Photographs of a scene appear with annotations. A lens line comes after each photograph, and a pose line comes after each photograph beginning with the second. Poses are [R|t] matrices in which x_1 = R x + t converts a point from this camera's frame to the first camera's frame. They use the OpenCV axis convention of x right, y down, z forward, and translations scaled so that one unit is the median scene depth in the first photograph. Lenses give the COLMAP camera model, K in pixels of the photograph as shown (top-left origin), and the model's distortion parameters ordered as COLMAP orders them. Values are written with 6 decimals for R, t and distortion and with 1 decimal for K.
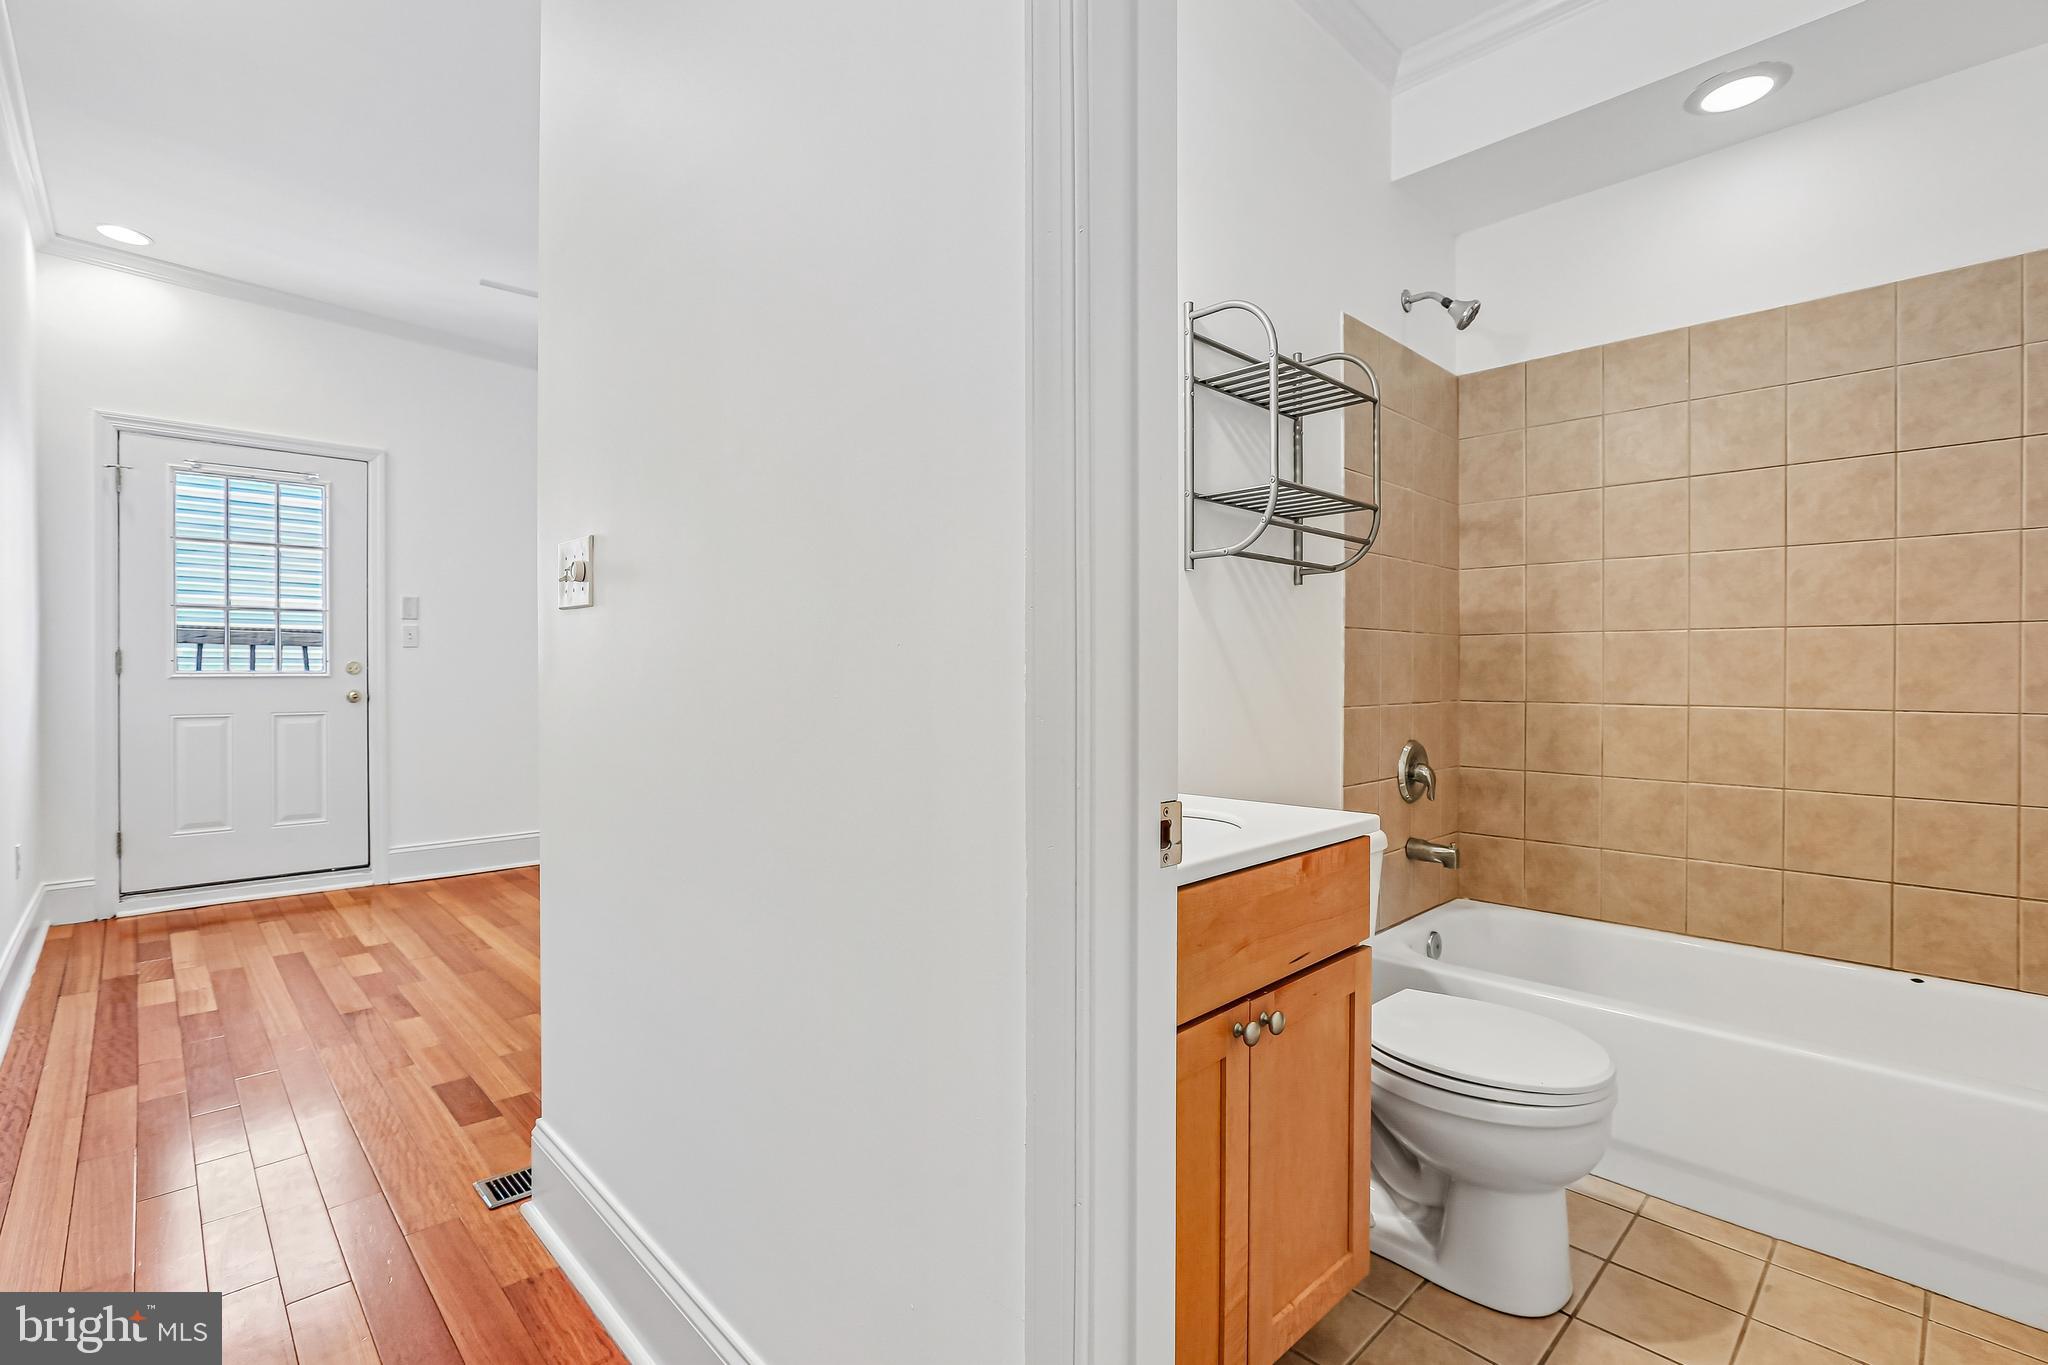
lens RADIAL K [[939.1, 0, 1022.1], [0, 939.1, 677.3], [0, 0, 1]] dist [-0.044282, 0.014373]
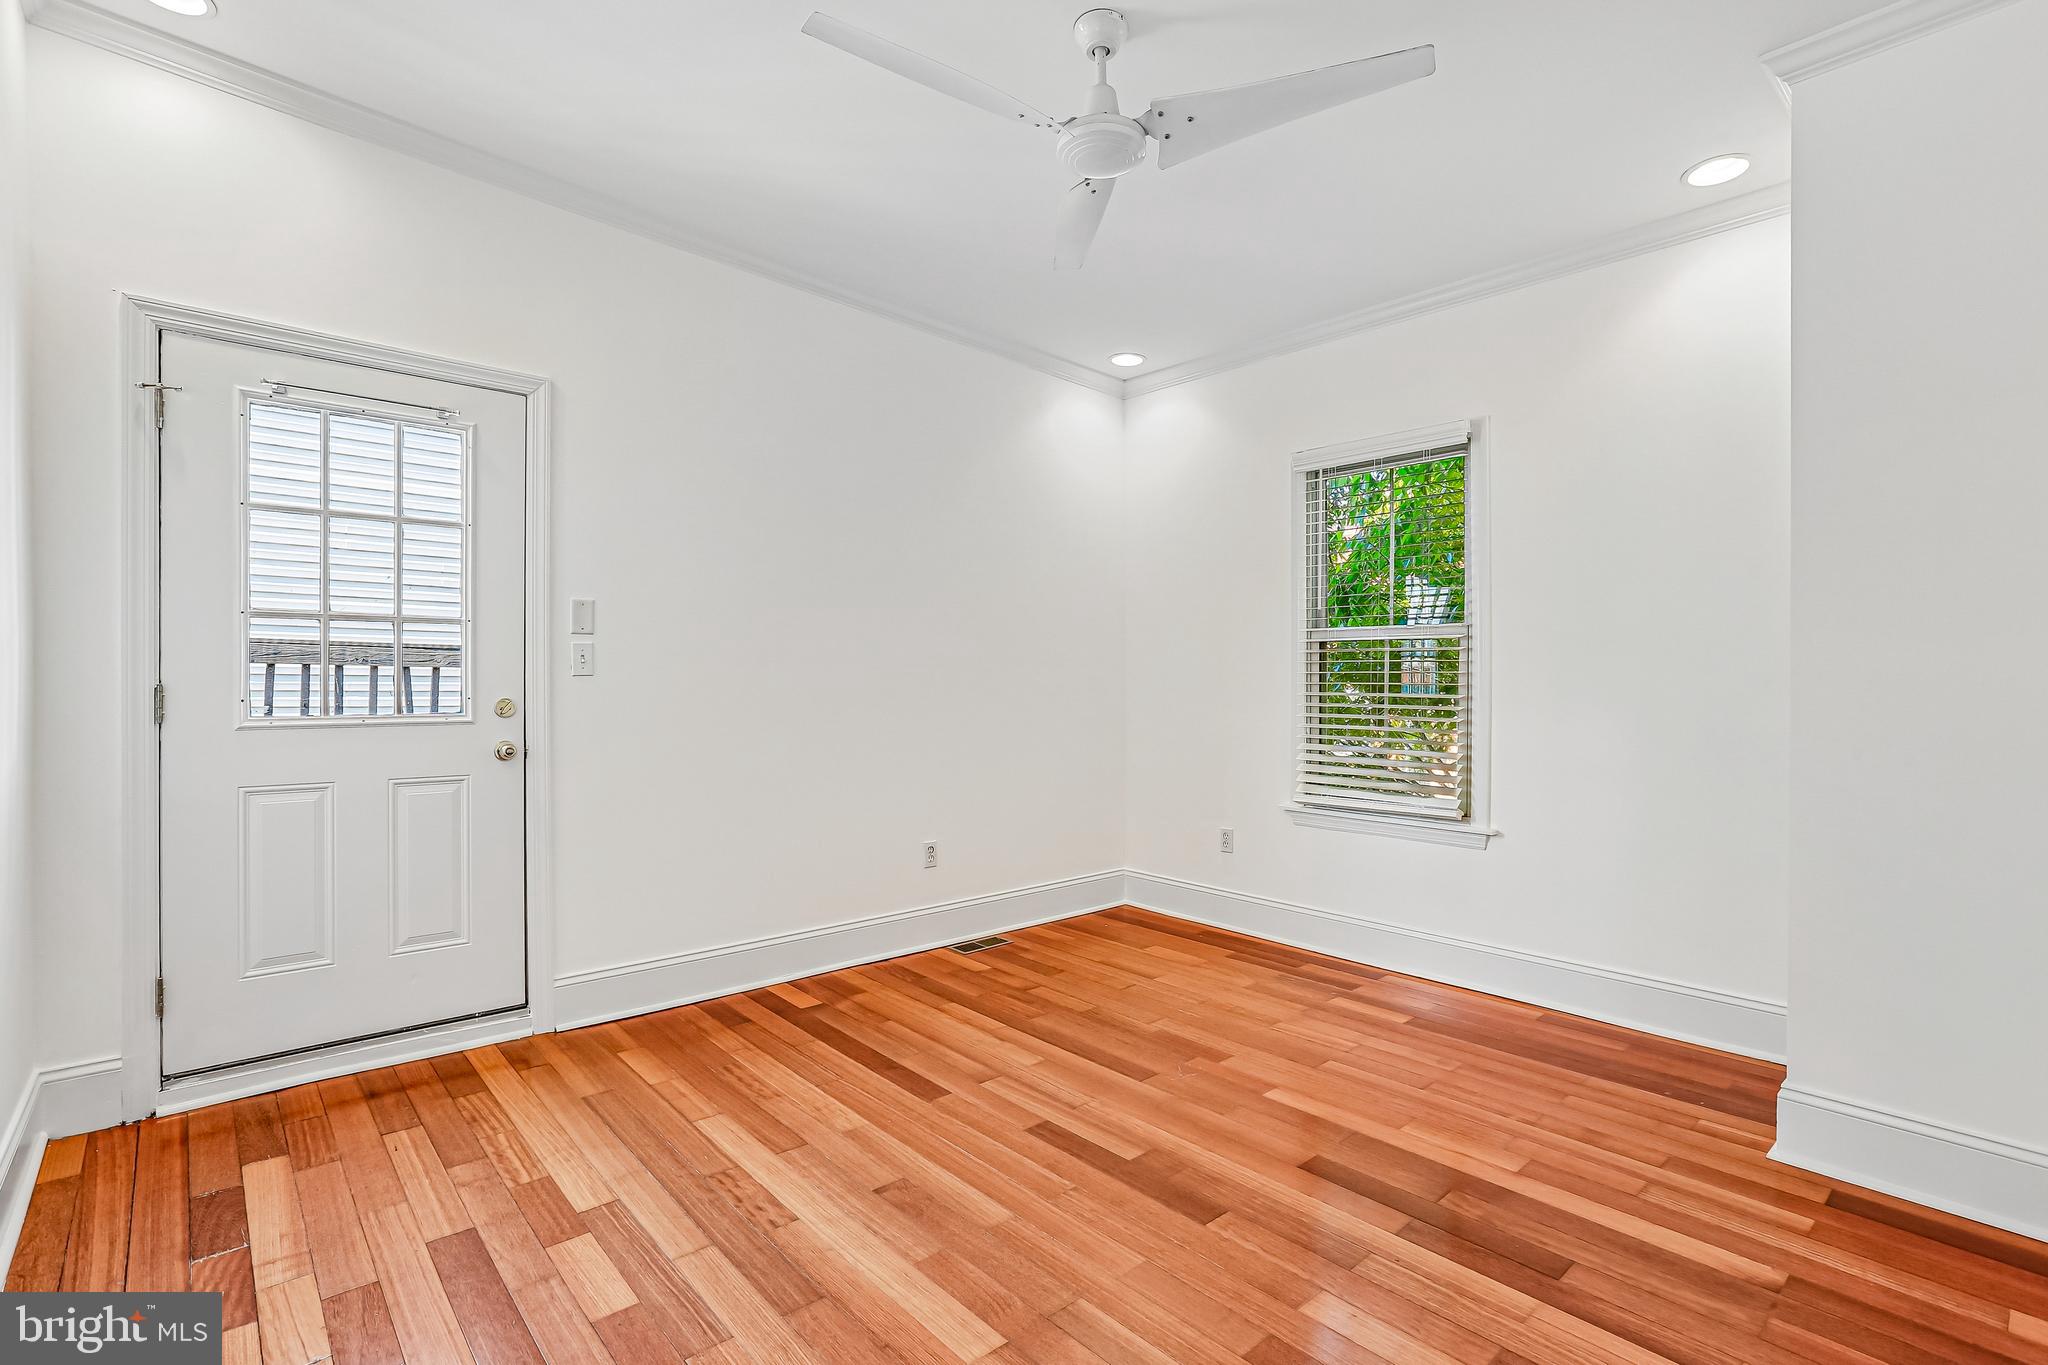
lens RADIAL K [[942.9, 0, 994.2], [0, 942.9, 686.9], [0, 0, 1]] dist [-0.030090, 0.011962]
pose [[0.998672, 0.007619, -0.050943, -0.384075], [-0.007346, 0.999958, 0.005539, -0.035319], [0.050983, -0.005157, 0.998686, 0.390443]]
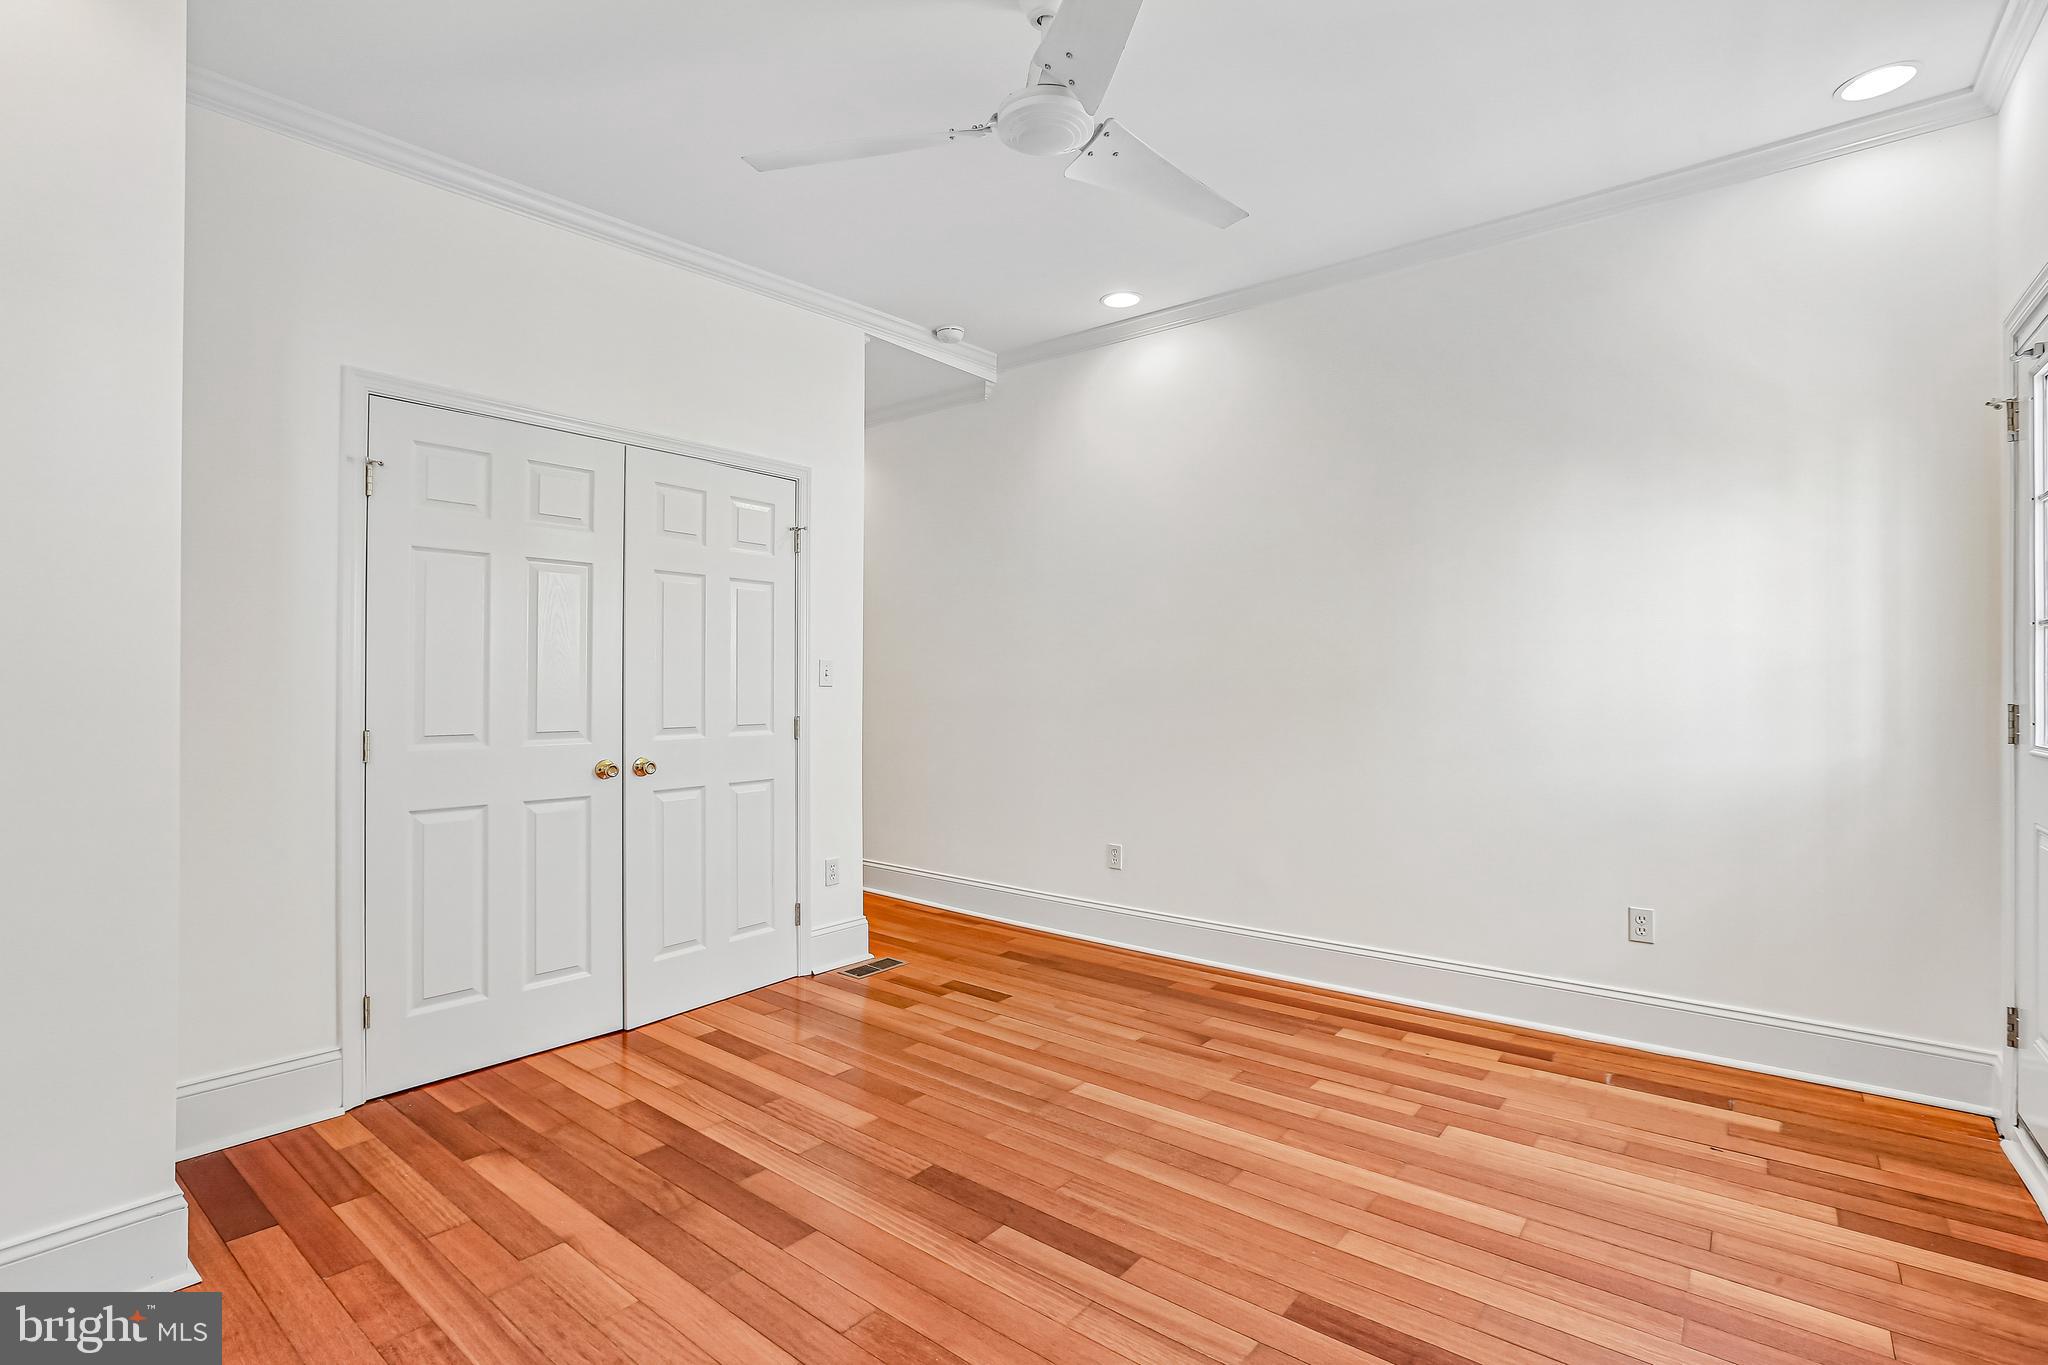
lens RADIAL K [[939.1, 0, 1022.1], [0, 939.1, 677.3], [0, 0, 1]] dist [-0.044282, 0.014373]
pose [[-0.988727, -0.003248, -0.149697, -0.259803], [-0.003172, 0.999995, -0.000753, -0.037975], [0.149698, -0.000270, -0.988732, 1.481594]]
